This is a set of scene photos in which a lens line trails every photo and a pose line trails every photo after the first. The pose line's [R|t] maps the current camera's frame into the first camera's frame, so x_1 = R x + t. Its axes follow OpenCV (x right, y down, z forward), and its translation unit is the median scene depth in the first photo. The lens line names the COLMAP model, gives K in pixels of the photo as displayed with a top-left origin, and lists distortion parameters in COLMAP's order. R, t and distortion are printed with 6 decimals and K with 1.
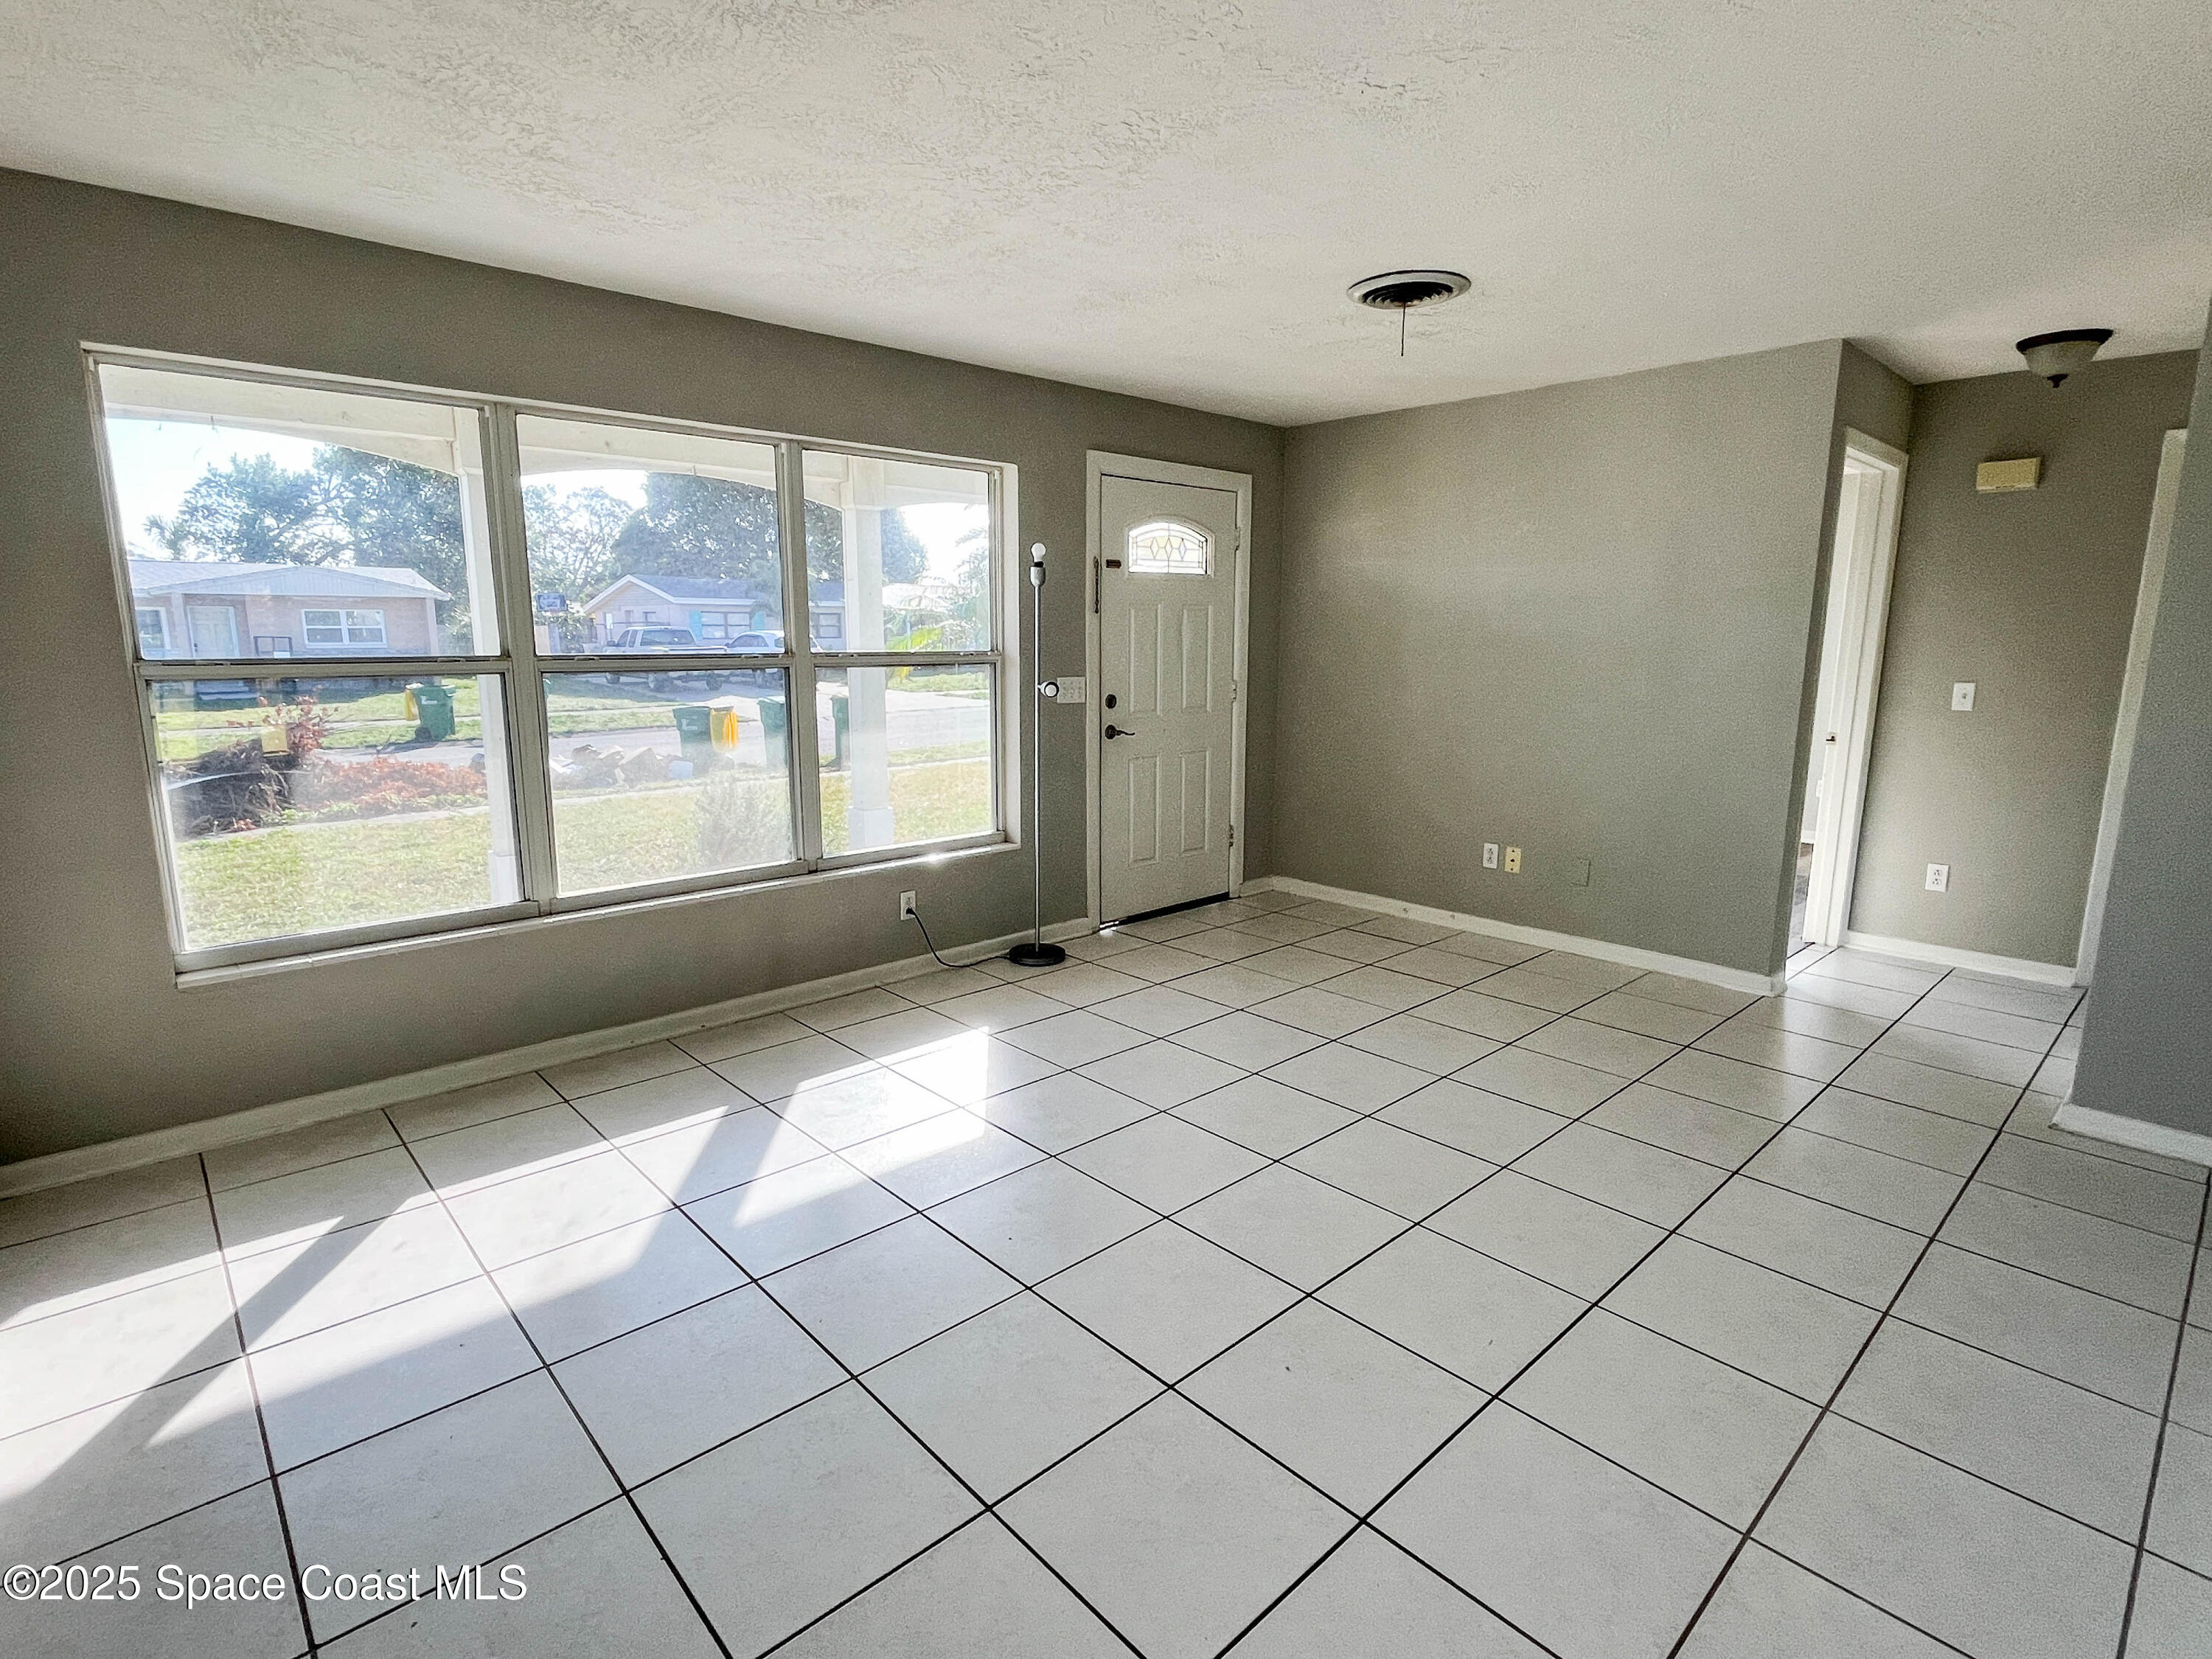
lens RADIAL K [[1089.4, 0, 1101.0], [0, 1089.4, 818.3], [0, 0, 1]] dist [-0.003295, -0.000716]
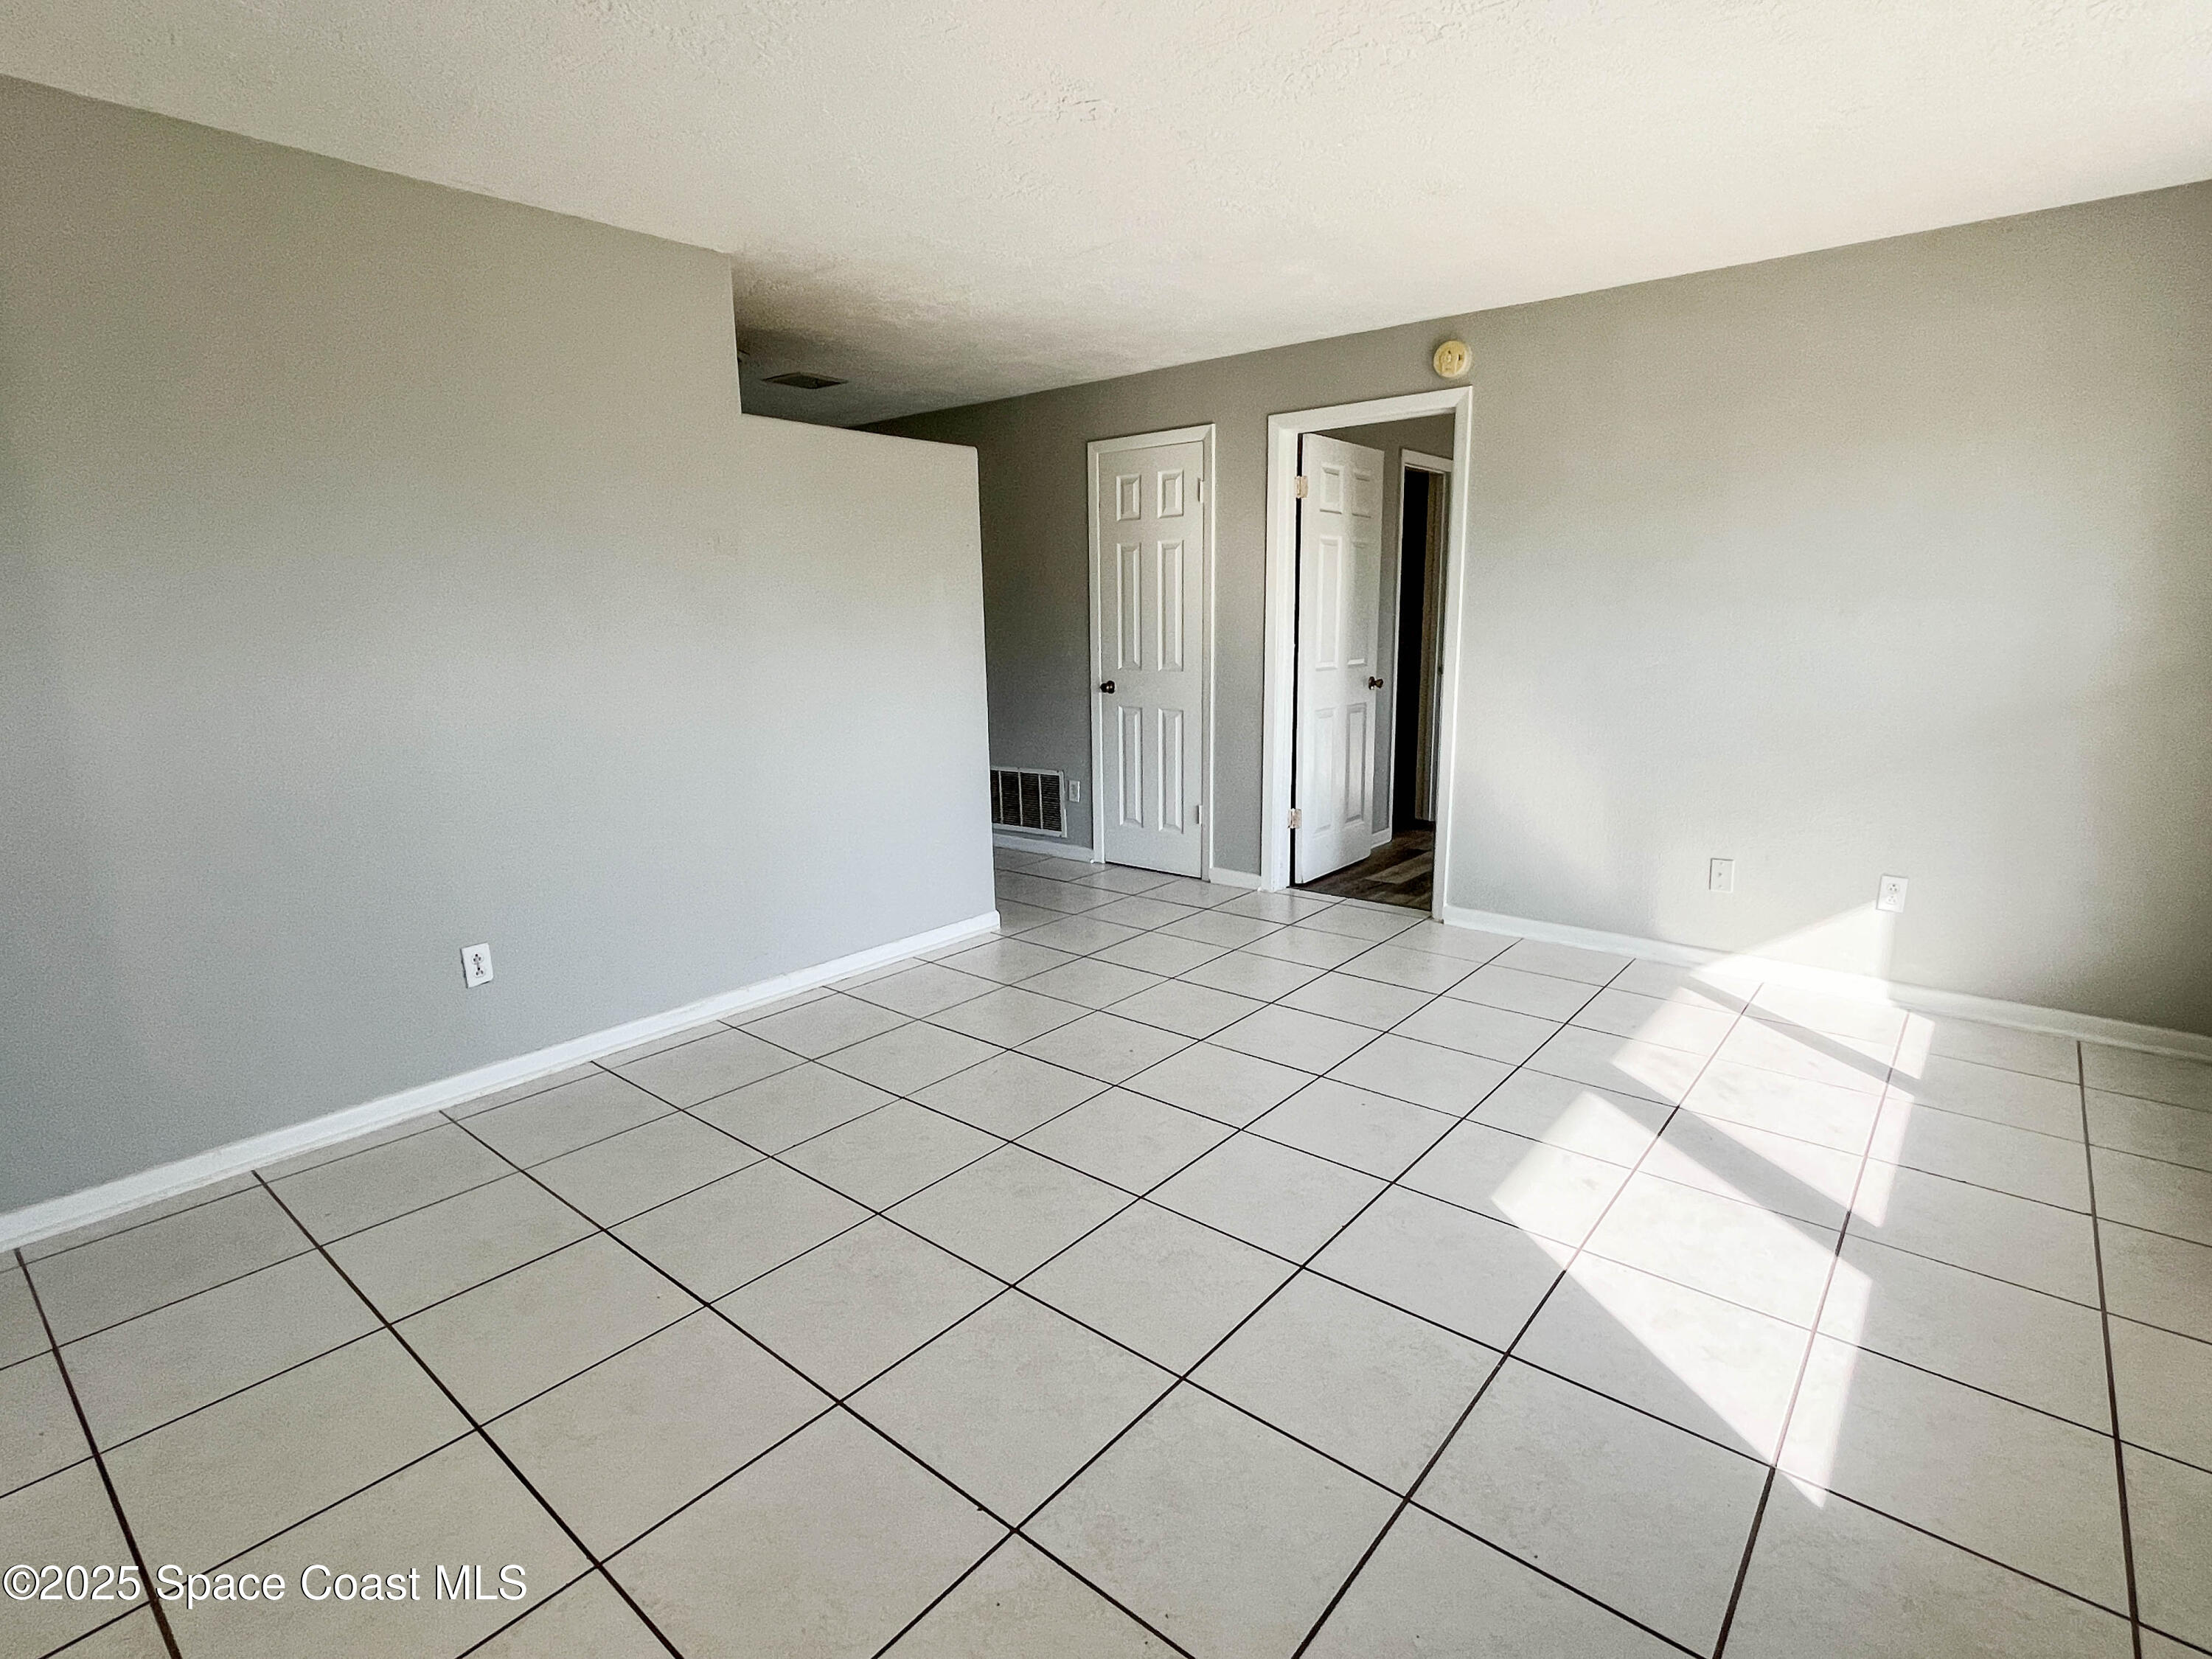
lens RADIAL K [[1089.4, 0, 1104.3], [0, 1089.4, 826.0], [0, 0, 1]] dist [-0.003295, -0.000716]
pose [[-0.990295, 0.036064, -0.134223, 0.201874], [-0.014900, 0.932634, 0.360515, -0.186711], [0.138182, 0.359016, -0.923045, 1.154083]]
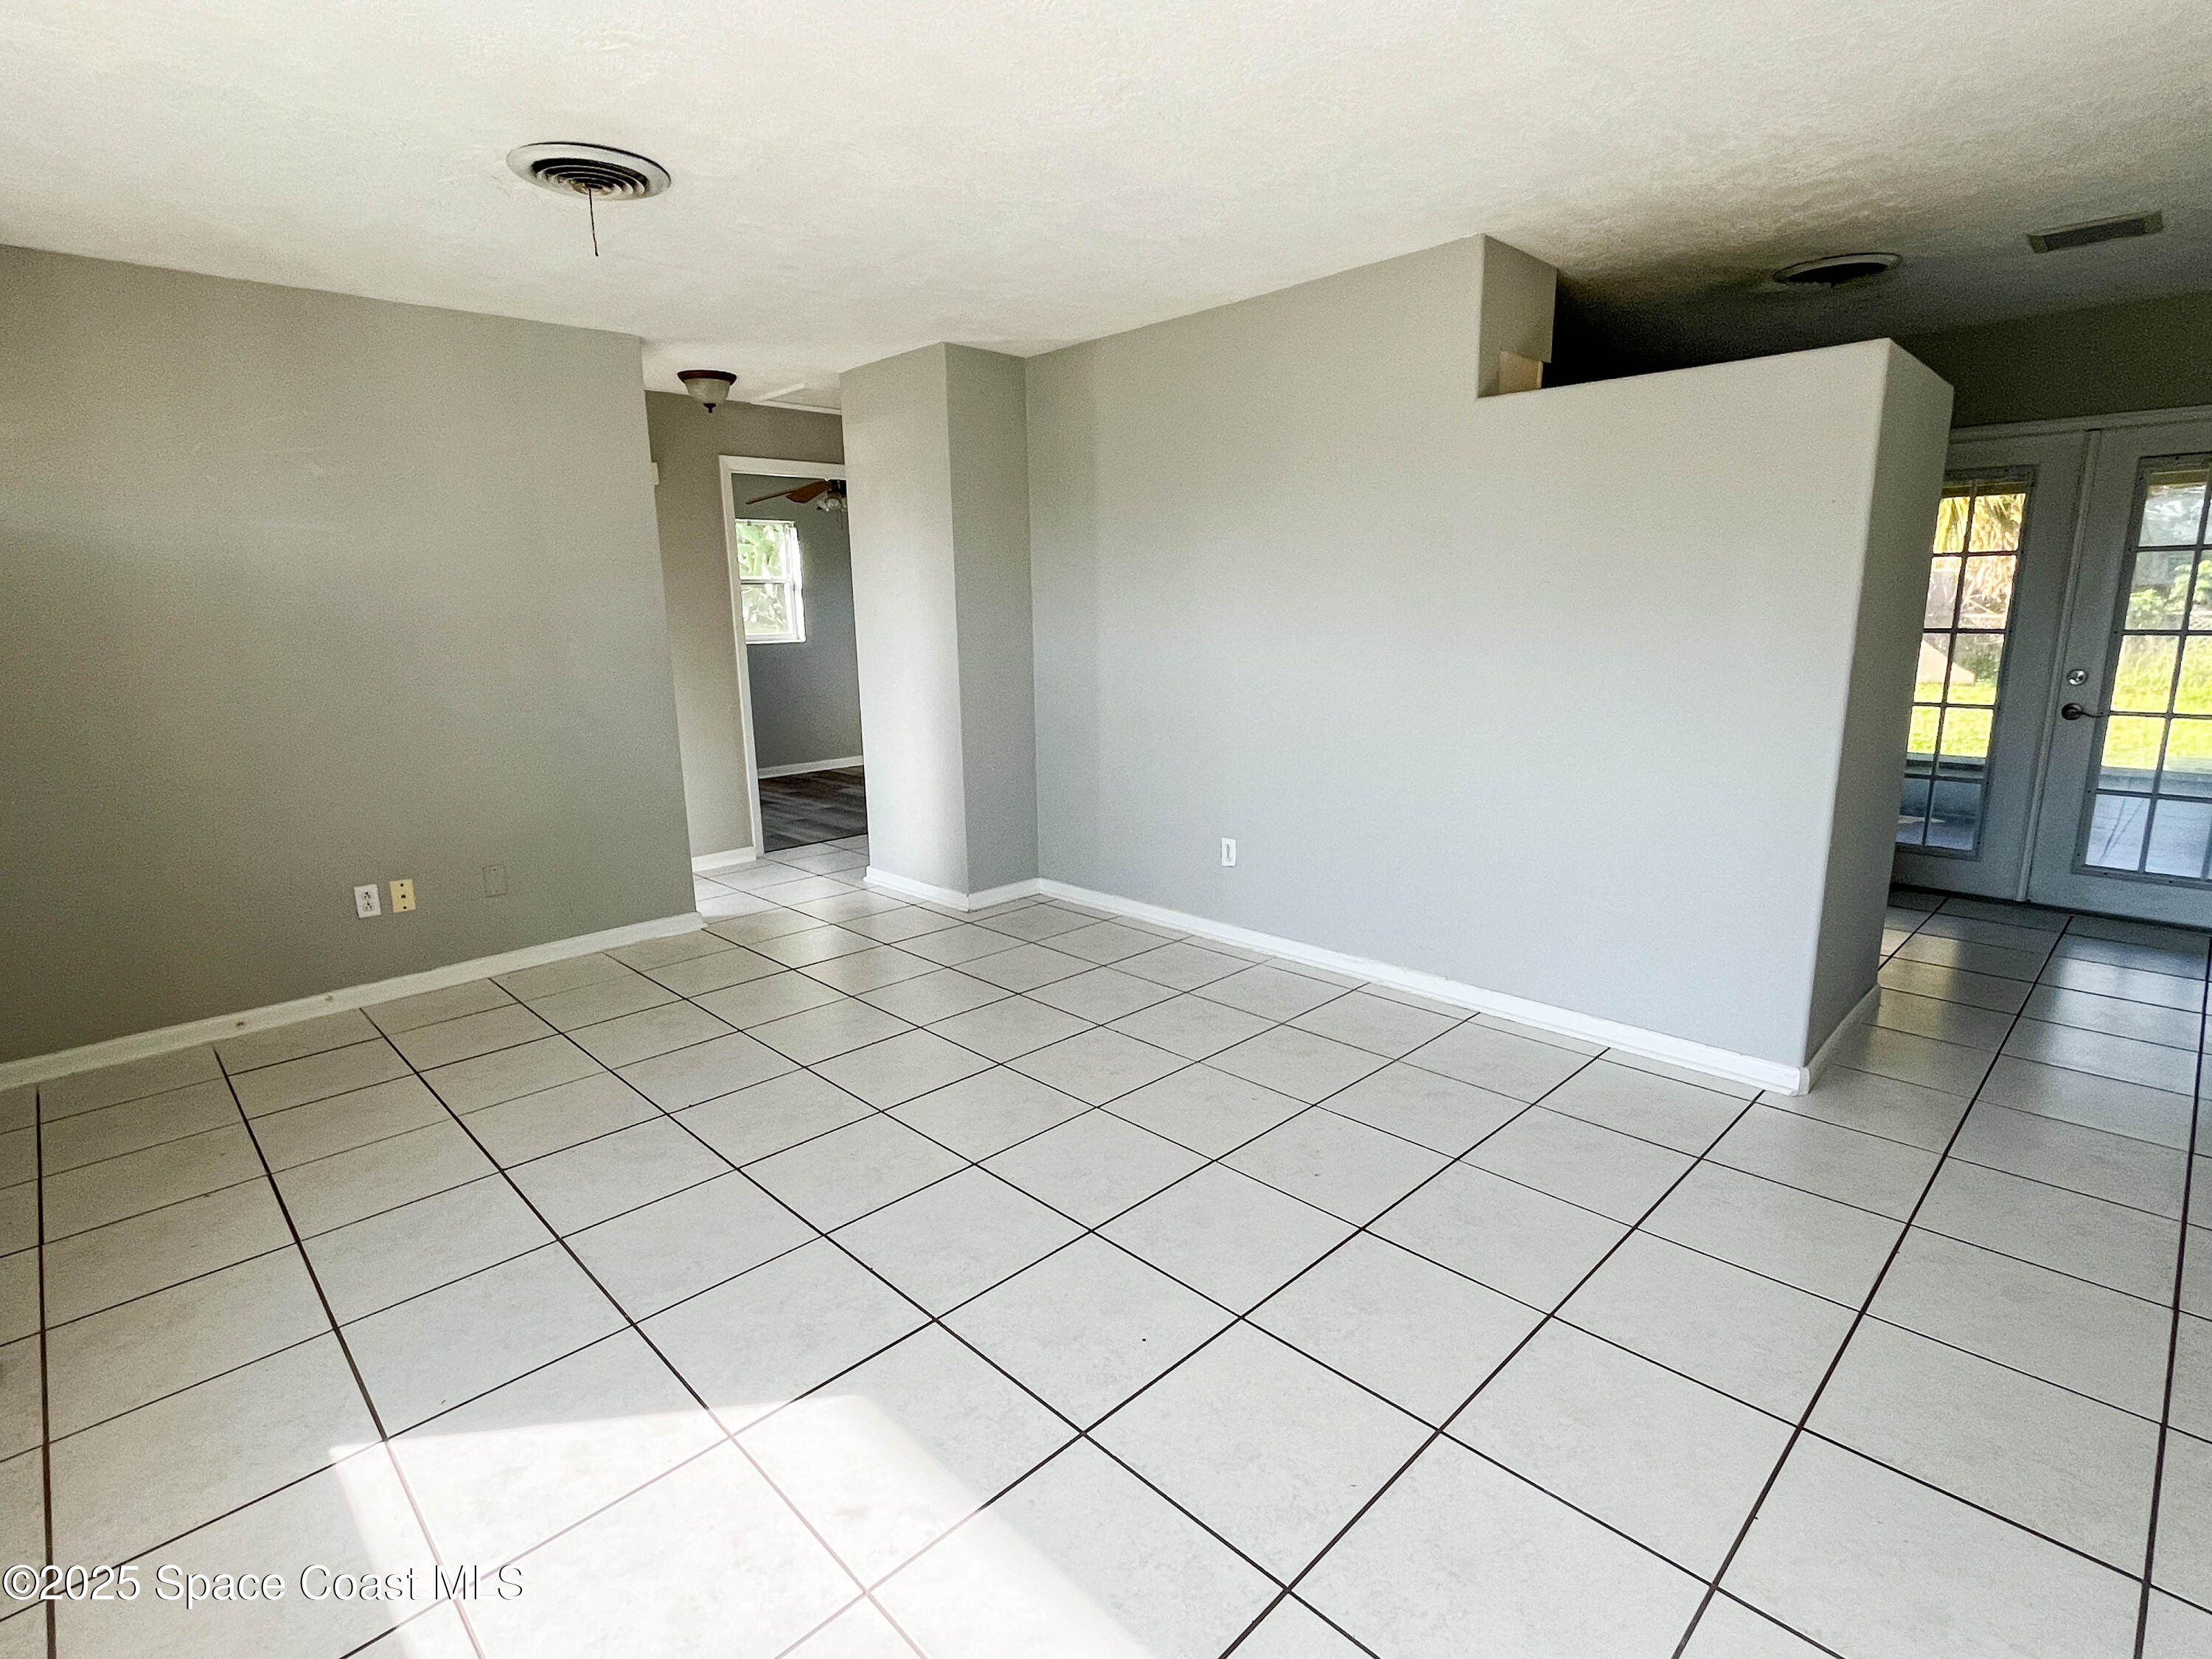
lens RADIAL K [[1089.4, 0, 1105.8], [0, 1089.4, 825.4], [0, 0, 1]] dist [-0.003295, -0.000716]
pose [[-0.037689, -0.207928, 0.977418, -0.478791], [0.187638, 0.959242, 0.211297, -0.097057], [-0.981515, 0.191365, 0.002862, 0.566091]]
